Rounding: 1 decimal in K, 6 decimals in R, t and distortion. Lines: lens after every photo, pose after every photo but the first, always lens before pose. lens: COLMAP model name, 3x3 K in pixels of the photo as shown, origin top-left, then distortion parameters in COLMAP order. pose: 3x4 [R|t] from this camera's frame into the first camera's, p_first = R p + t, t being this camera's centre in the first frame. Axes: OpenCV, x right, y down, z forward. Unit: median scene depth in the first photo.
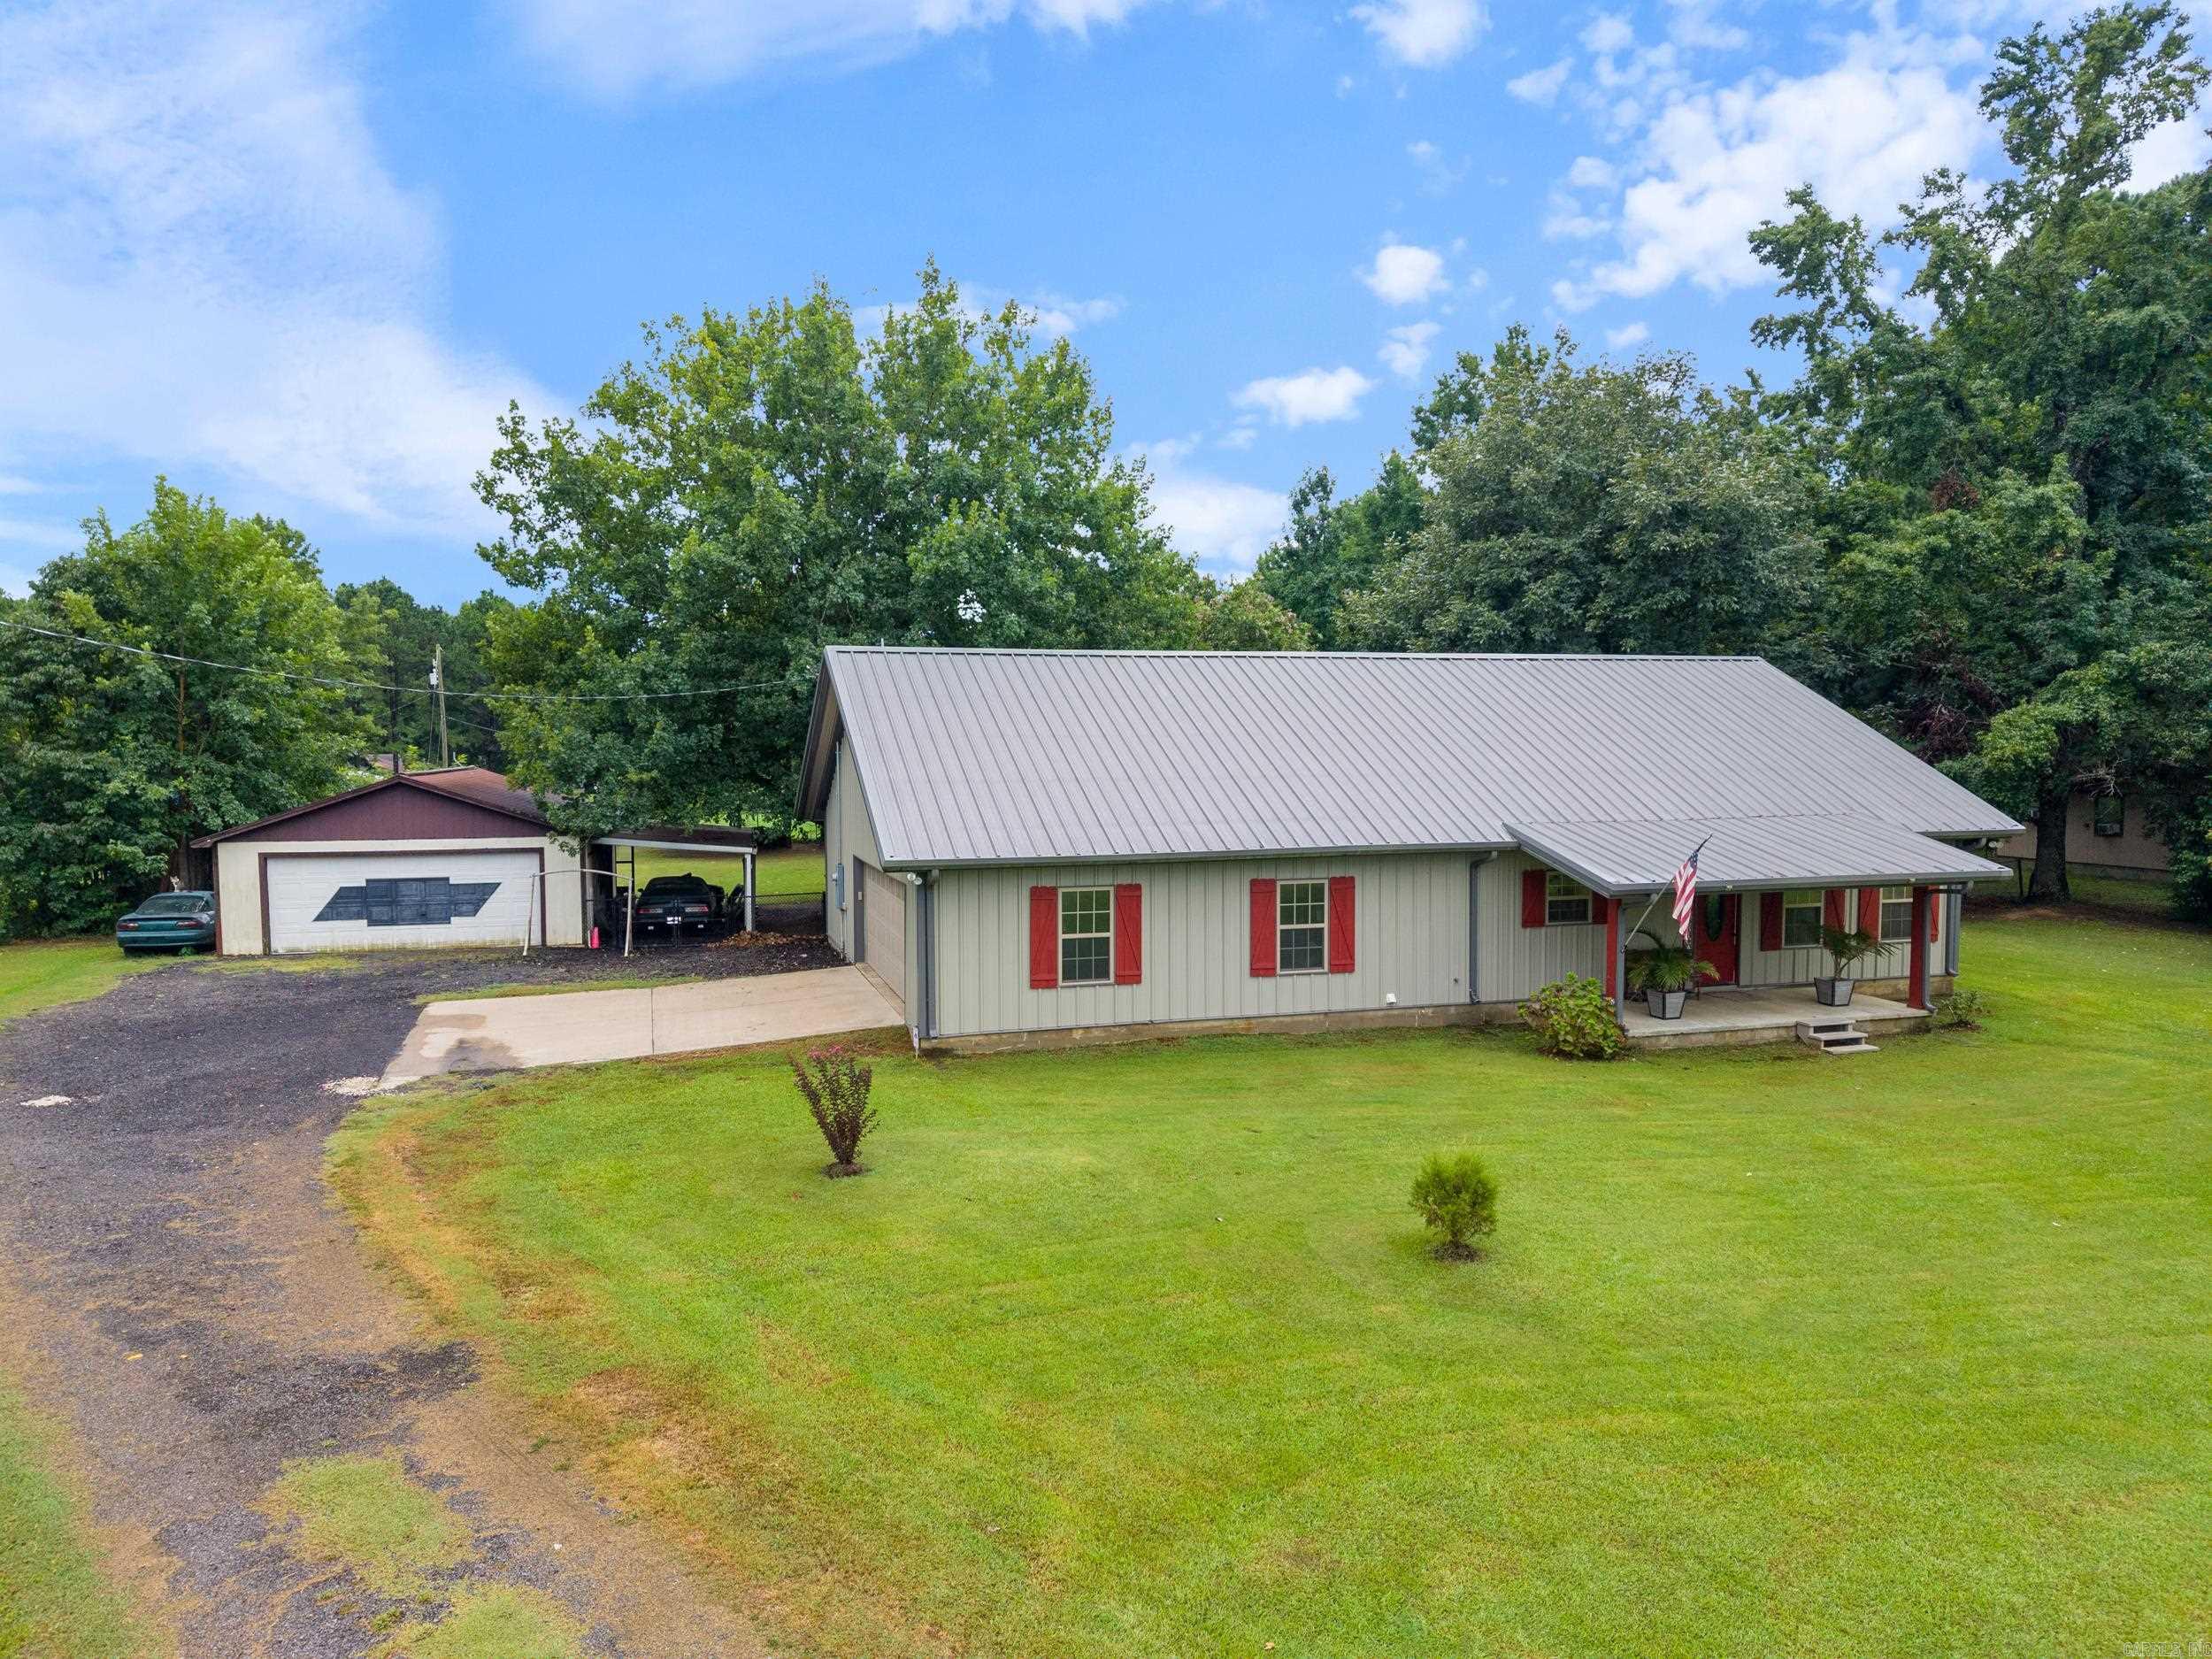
lens RADIAL K [[1471.3, 0, 1095.9], [0, 1471.3, 828.3], [0, 0, 1]] dist [0.027165, -0.018326]
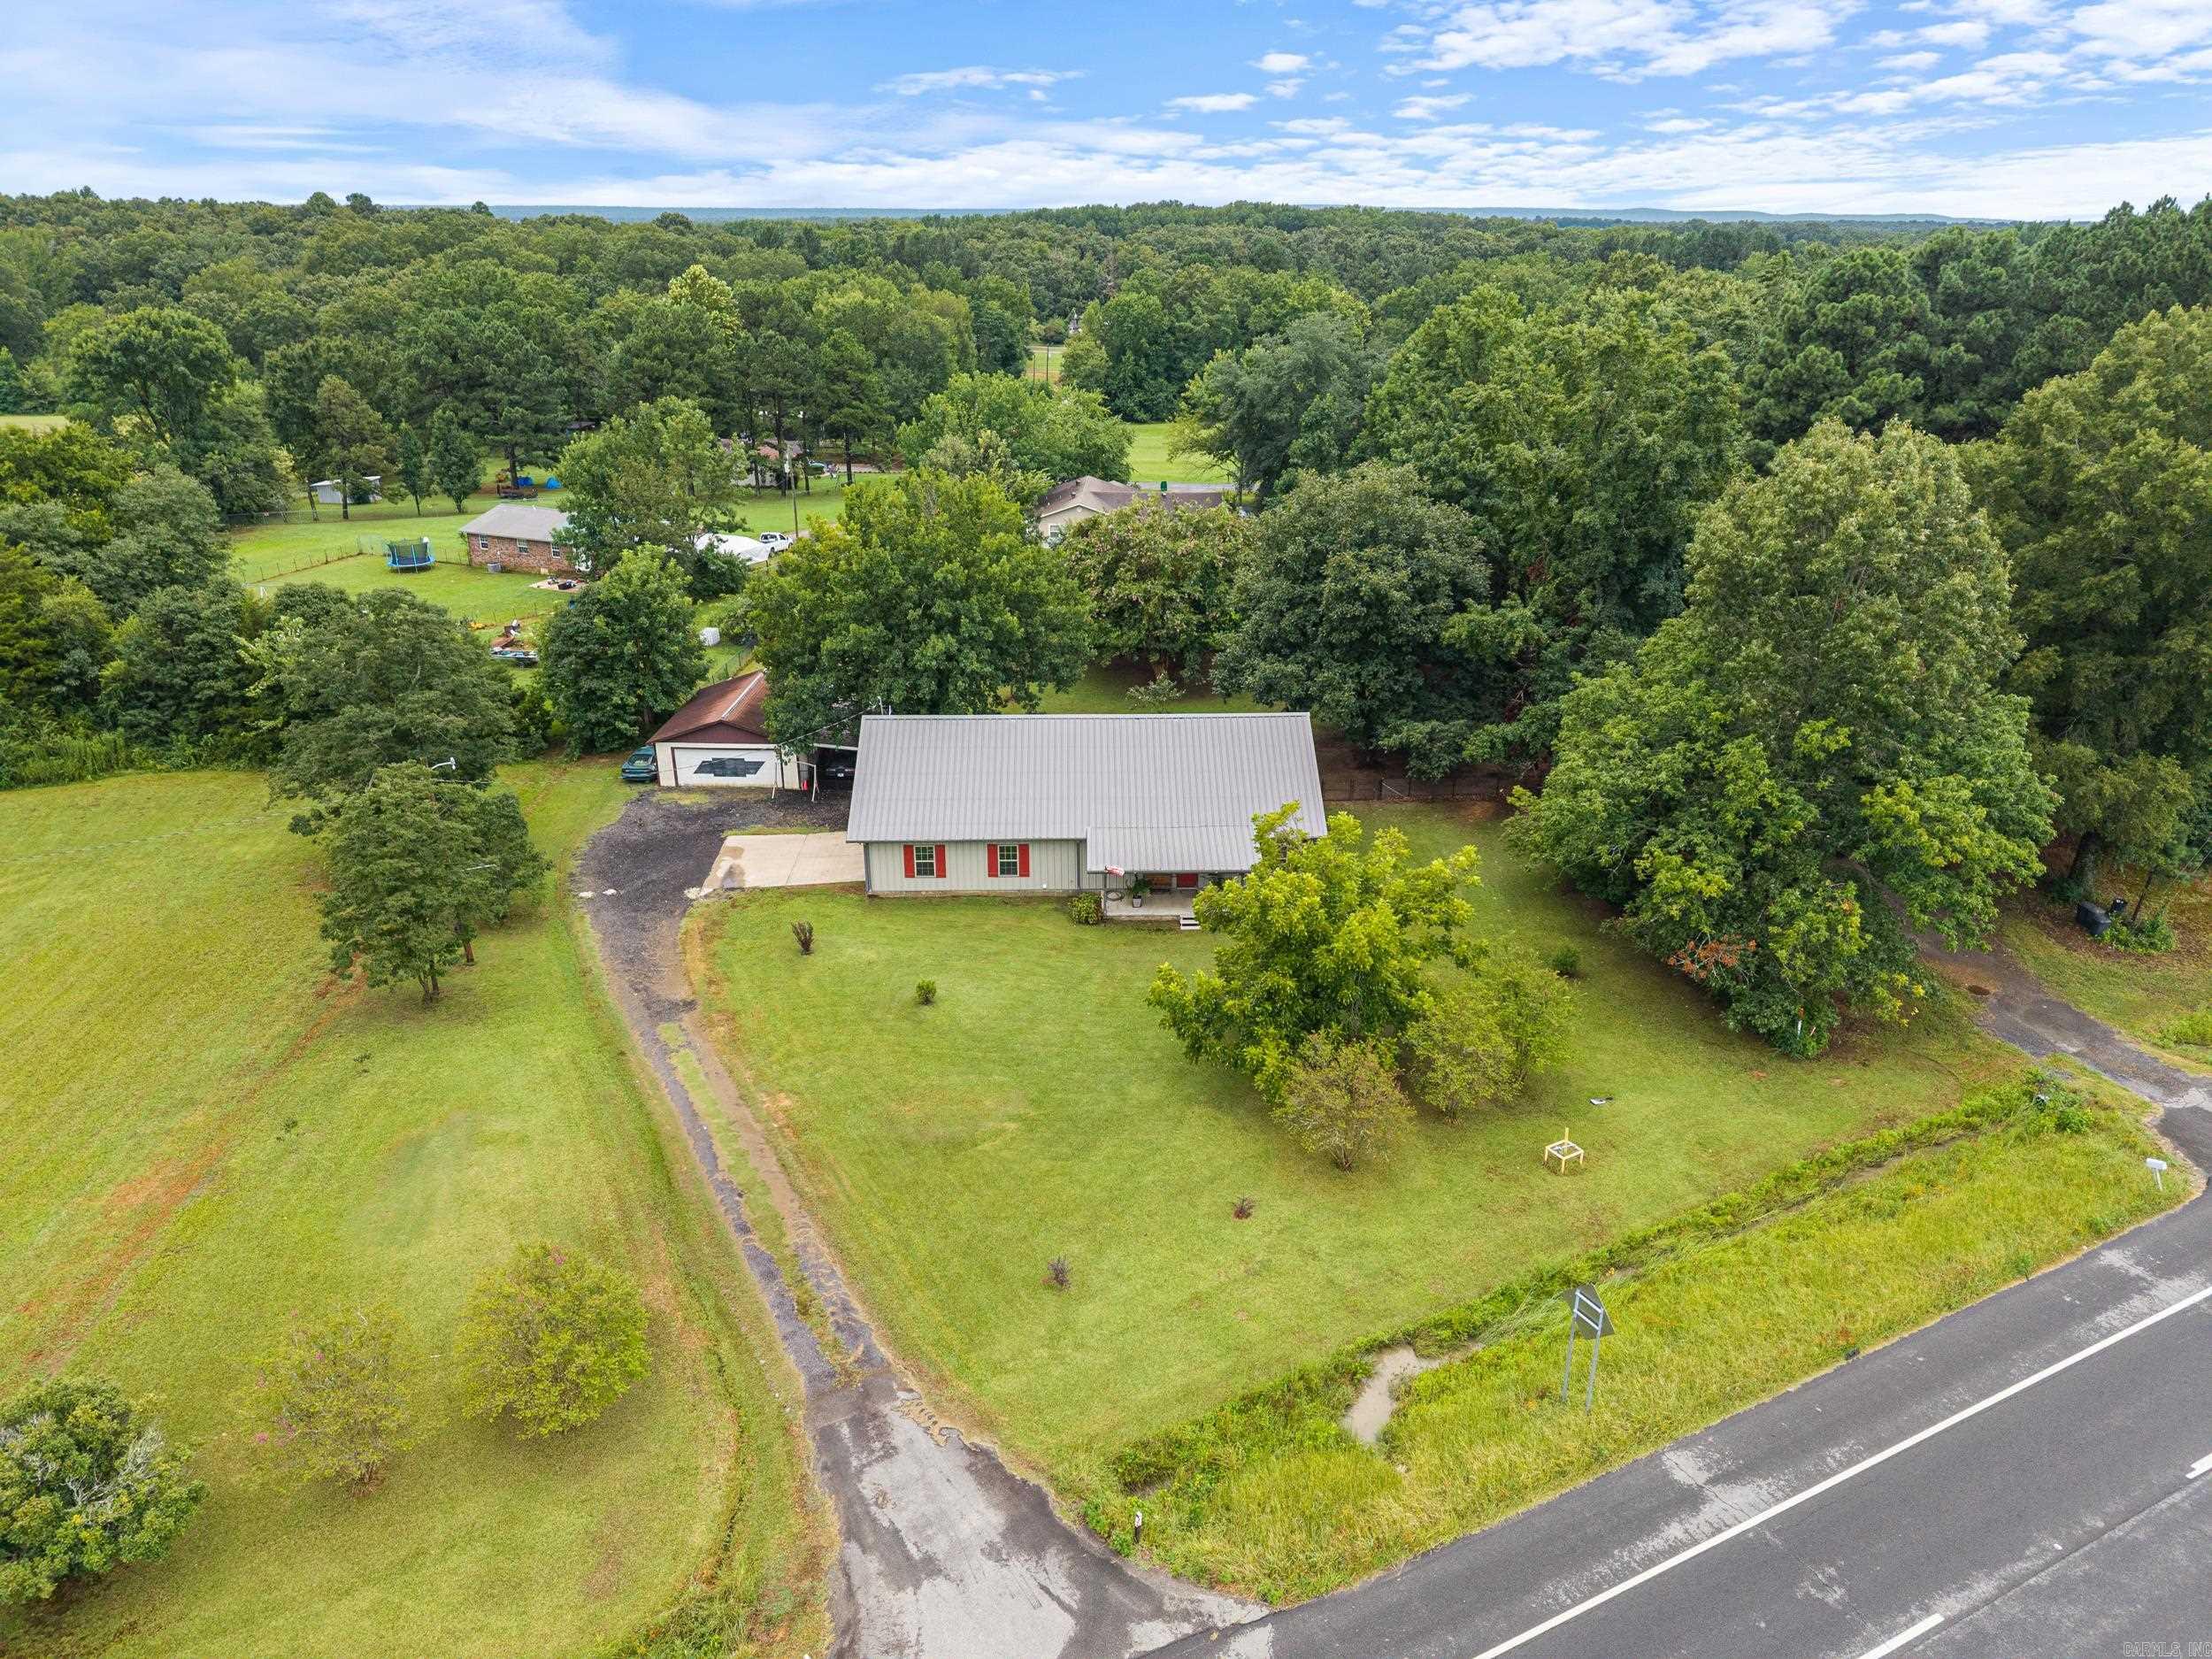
lens RADIAL K [[1471.3, 0, 1128.1], [0, 1471.3, 840.5], [0, 0, 1]] dist [0.027165, -0.018326]
pose [[0.966249, 0.109389, -0.233230, 0.747749], [-0.028399, 0.945080, 0.325602, -0.653459], [0.256038, -0.307989, 0.916290, -1.081888]]
